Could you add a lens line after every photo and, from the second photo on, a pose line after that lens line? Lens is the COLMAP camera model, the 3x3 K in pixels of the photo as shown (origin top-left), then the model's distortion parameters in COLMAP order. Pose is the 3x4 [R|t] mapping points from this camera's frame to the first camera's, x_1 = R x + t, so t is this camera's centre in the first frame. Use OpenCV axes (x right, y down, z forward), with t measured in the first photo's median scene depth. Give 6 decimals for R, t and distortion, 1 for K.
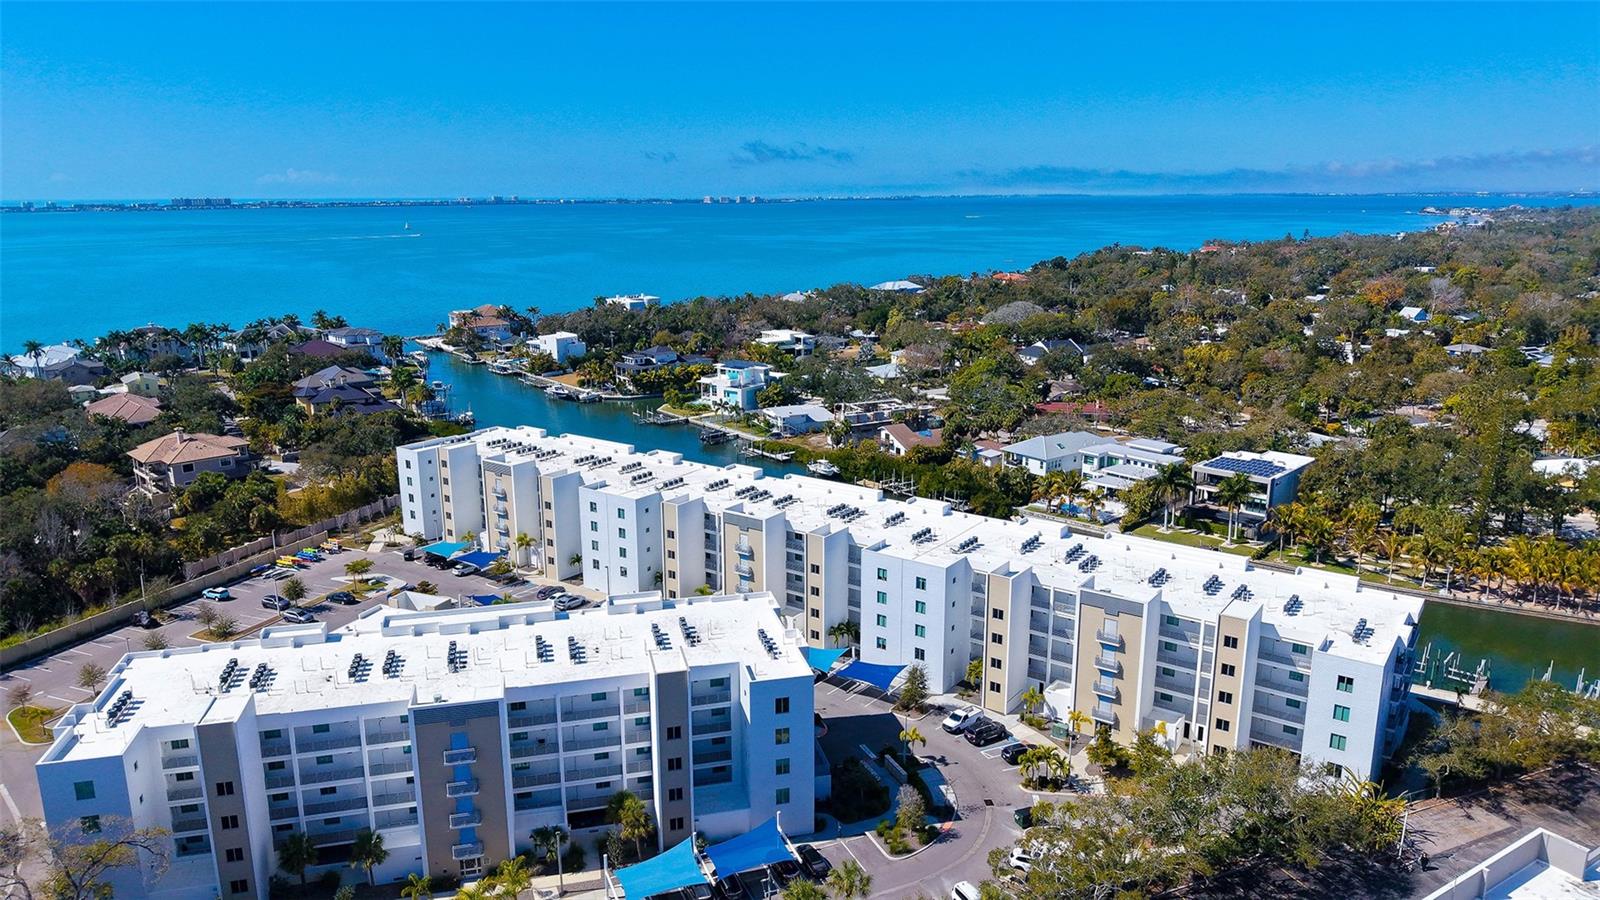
lens RADIAL K [[1064.8, 0, 801.0], [0, 1064.8, 447.3], [0, 0, 1]] dist [0.031490, -0.035012]
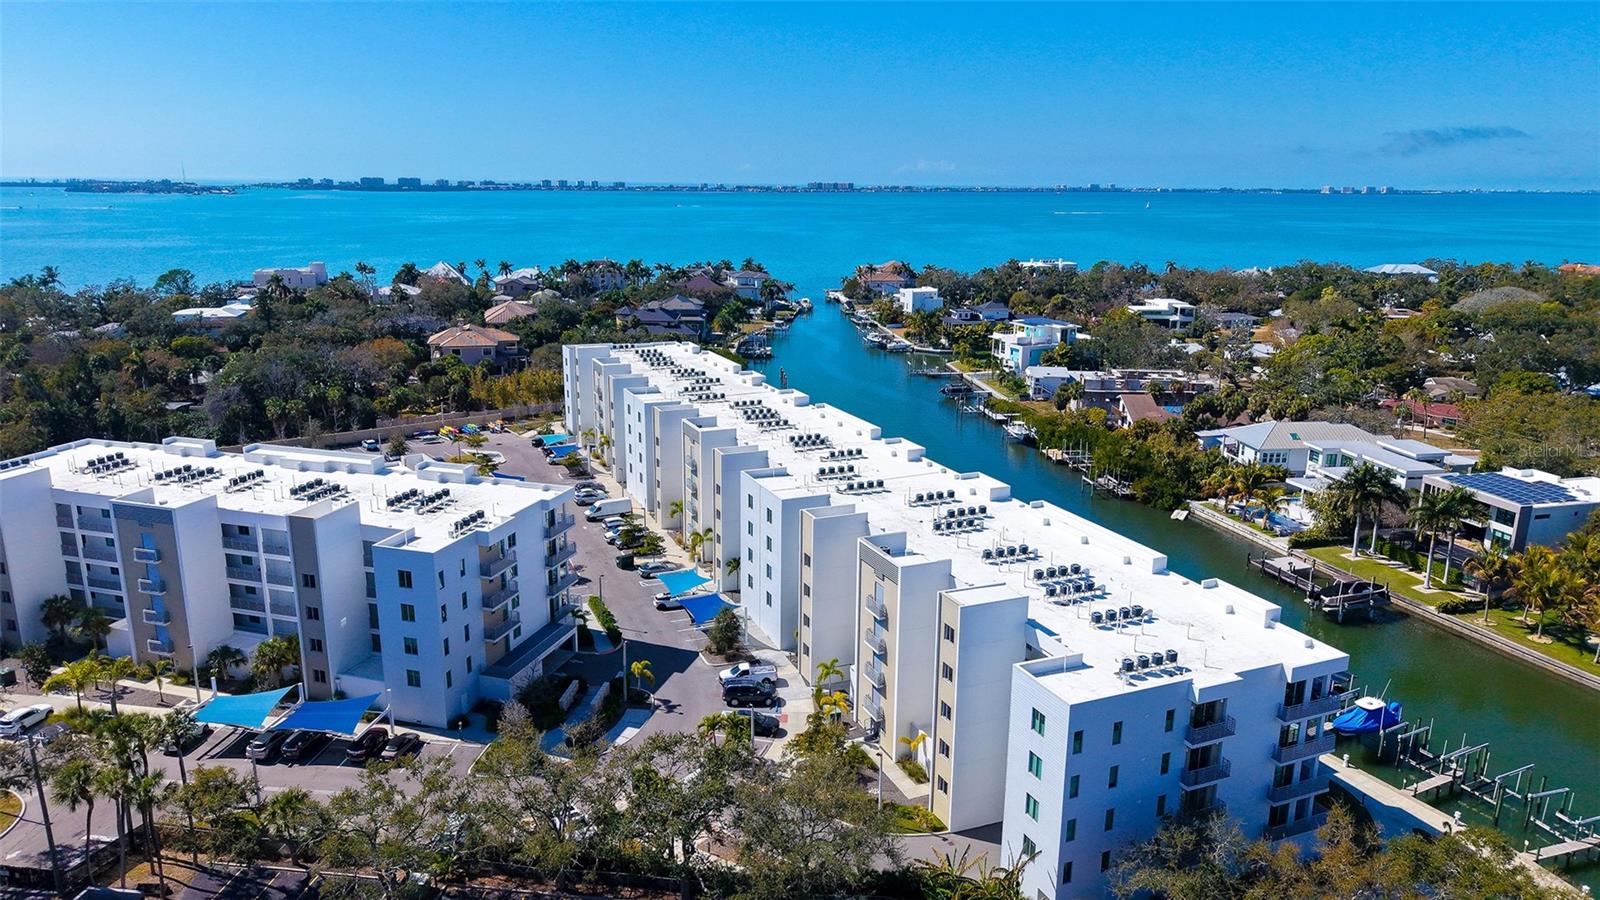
lens RADIAL K [[1064.8, 0, 801.0], [0, 1064.8, 447.3], [0, 0, 1]] dist [0.031490, -0.035012]
pose [[0.857511, 0.135678, -0.496252, 0.203355], [-0.131254, 0.990373, 0.043969, 0.012271], [0.497440, 0.027432, 0.867064, 0.102127]]
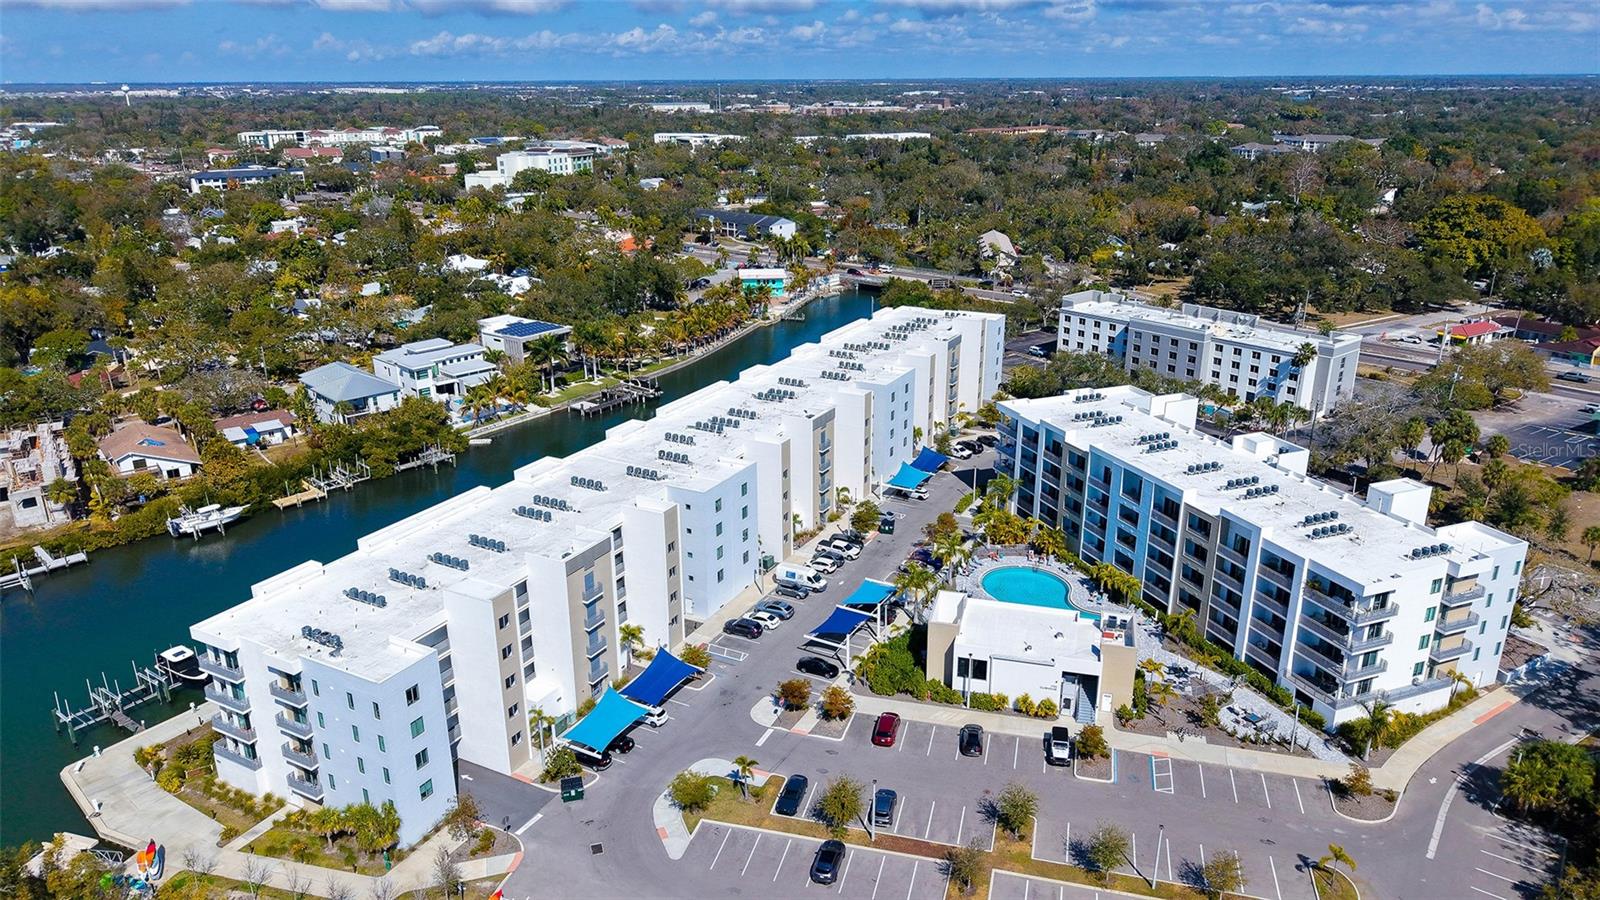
lens RADIAL K [[1064.8, 0, 801.0], [0, 1064.8, 447.3], [0, 0, 1]] dist [0.031490, -0.035012]
pose [[-0.132064, -0.318120, 0.938807, -0.425446], [0.232883, 0.910636, 0.341334, -0.108180], [-0.963496, 0.263710, -0.046177, 0.449027]]
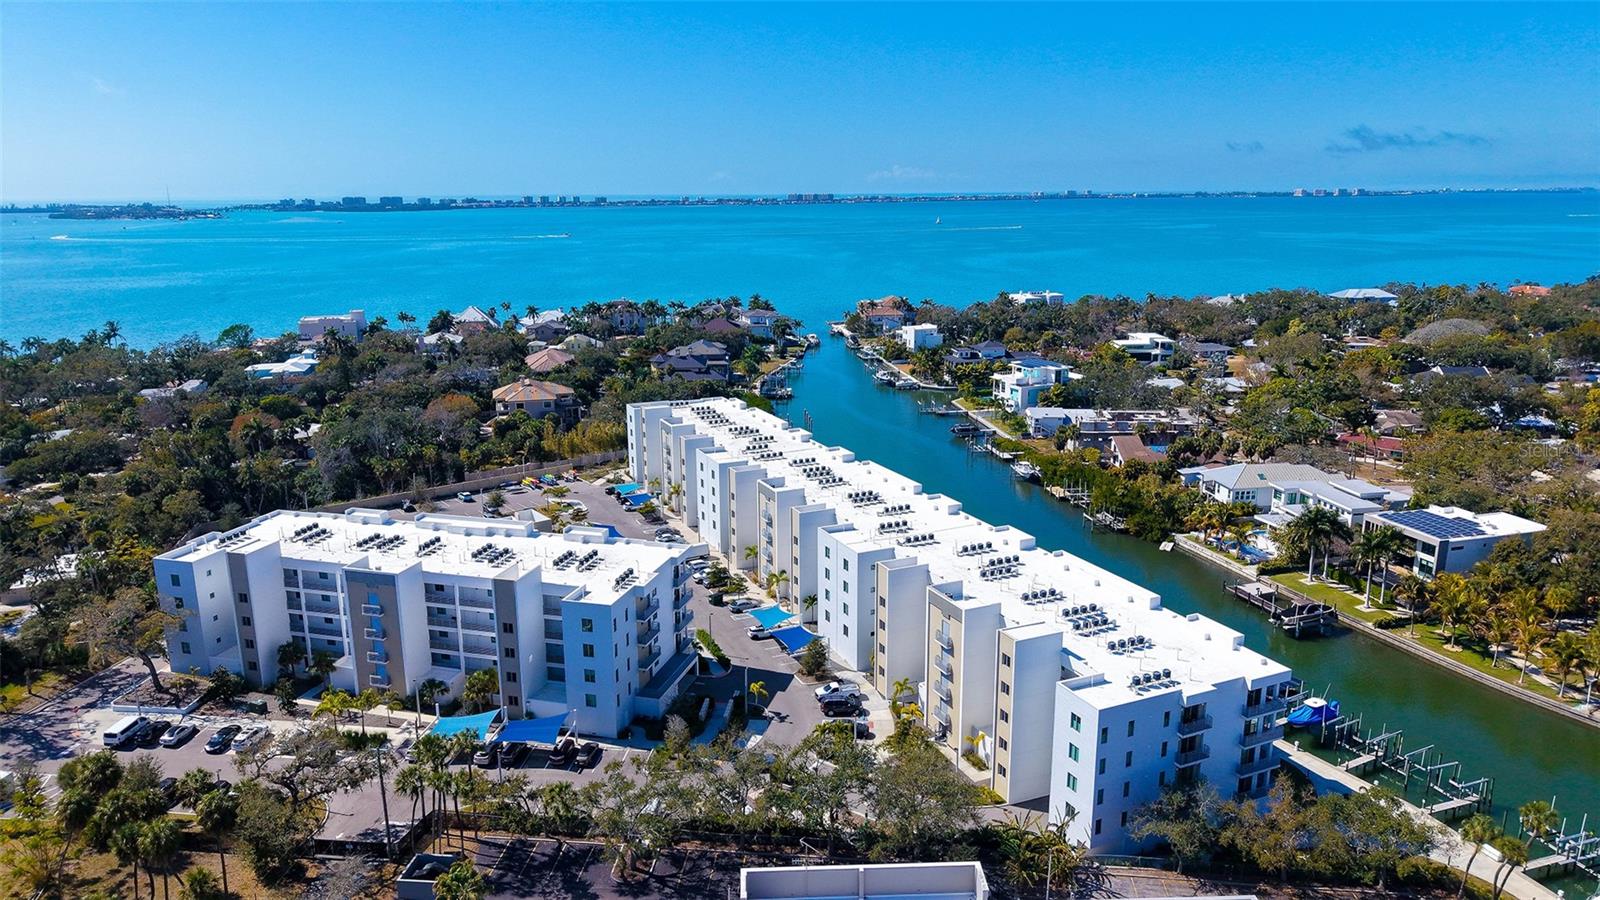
lens RADIAL K [[1064.8, 0, 801.0], [0, 1064.8, 447.3], [0, 0, 1]] dist [0.031490, -0.035012]
pose [[0.867649, 0.114296, -0.483861, 0.215311], [-0.111615, 0.993154, 0.034454, -0.008349], [0.484486, 0.024113, 0.874467, 0.012514]]
